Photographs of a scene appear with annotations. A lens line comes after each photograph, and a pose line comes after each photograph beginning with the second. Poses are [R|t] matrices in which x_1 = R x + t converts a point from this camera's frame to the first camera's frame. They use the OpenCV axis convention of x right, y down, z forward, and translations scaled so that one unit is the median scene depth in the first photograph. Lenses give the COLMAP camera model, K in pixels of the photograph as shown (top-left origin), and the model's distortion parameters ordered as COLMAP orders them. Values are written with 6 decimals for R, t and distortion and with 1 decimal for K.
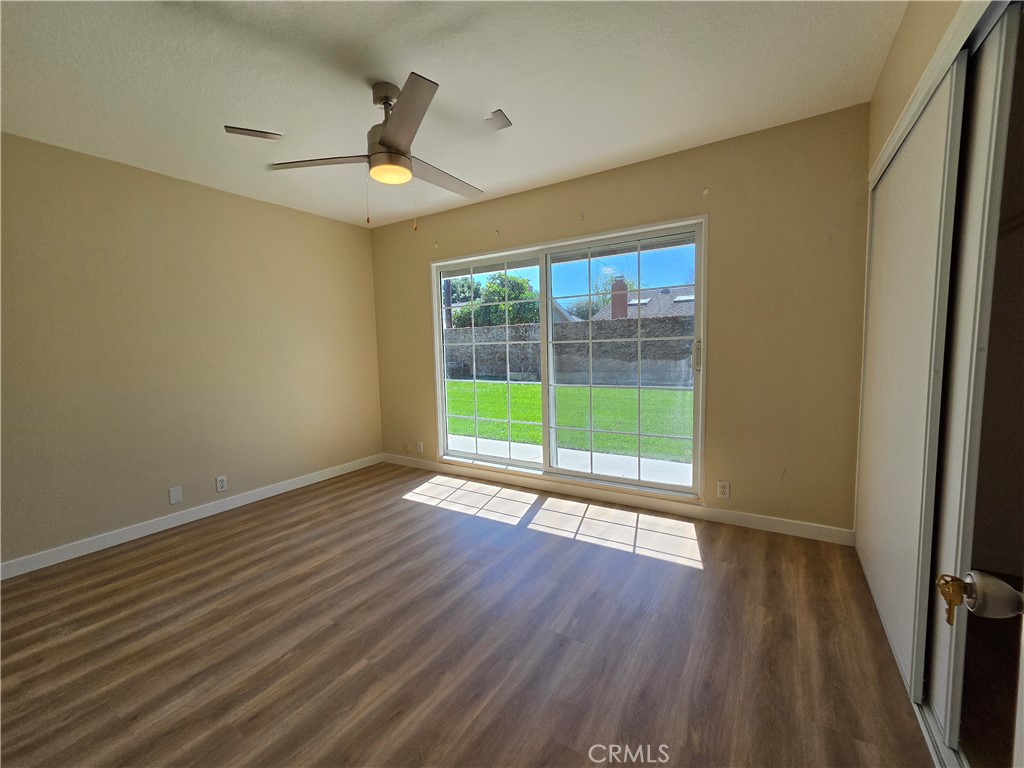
lens RADIAL K [[420.6, 0, 513.0], [0, 420.6, 386.0], [0, 0, 1]] dist [-0.000363, 0.000450]
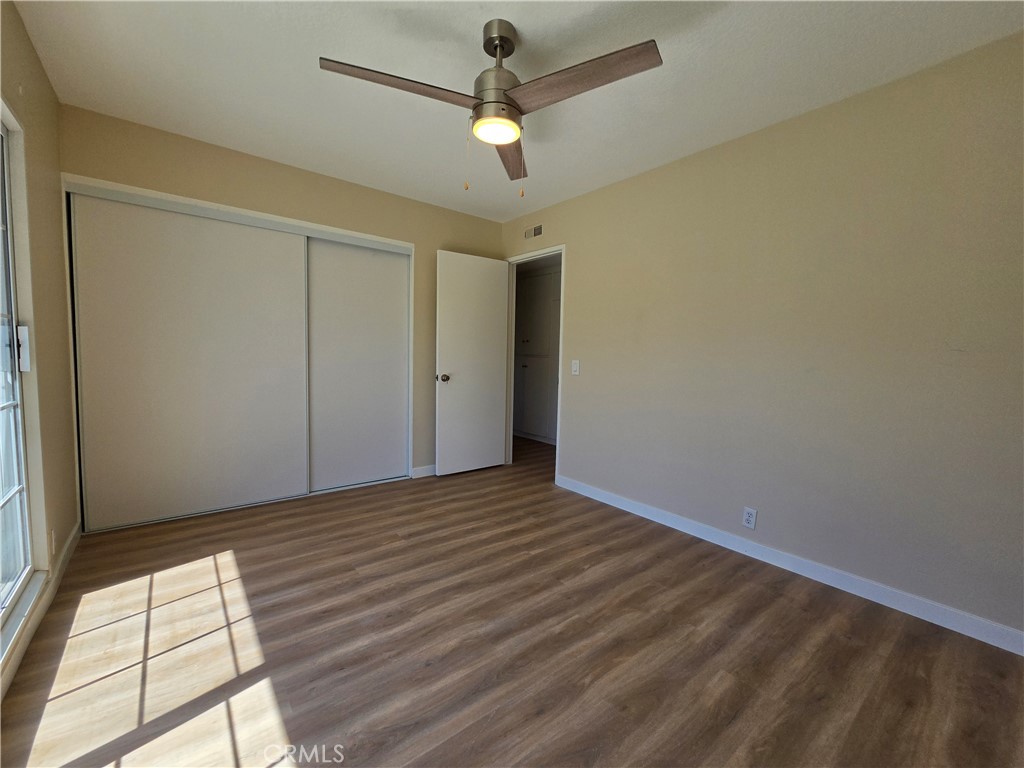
lens RADIAL K [[420.6, 0, 513.0], [0, 420.6, 386.0], [0, 0, 1]] dist [-0.000363, 0.000450]
pose [[-0.946239, -0.023048, 0.322646, -0.579842], [0.027774, 0.987985, 0.152031, -0.119716], [-0.322274, 0.152819, -0.934230, 1.779390]]
